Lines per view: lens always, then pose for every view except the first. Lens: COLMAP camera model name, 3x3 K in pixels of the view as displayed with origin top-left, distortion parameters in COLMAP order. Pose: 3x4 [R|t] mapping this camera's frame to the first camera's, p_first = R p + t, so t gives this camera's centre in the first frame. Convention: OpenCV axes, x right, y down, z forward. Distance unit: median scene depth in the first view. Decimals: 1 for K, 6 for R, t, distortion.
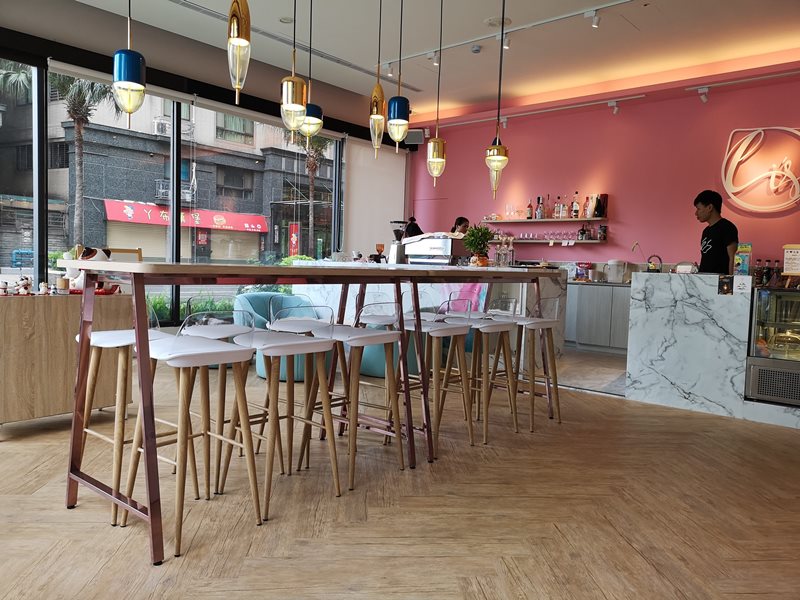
lens RADIAL K [[622.8, 0, 400.9], [0, 622.8, 296.9], [0, 0, 1]] dist [0.087844, -0.094414]
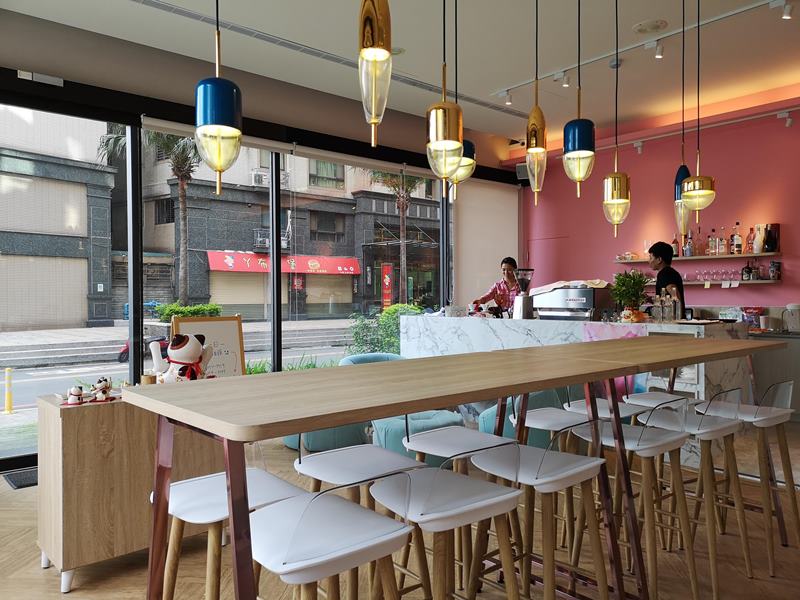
lens RADIAL K [[622.8, 0, 400.9], [0, 622.8, 296.9], [0, 0, 1]] dist [0.087844, -0.094414]
pose [[0.989385, -0.038315, -0.140173, -0.044883], [0.030502, 0.997881, -0.057472, -0.033920], [0.142078, 0.052587, 0.988458, 0.112267]]
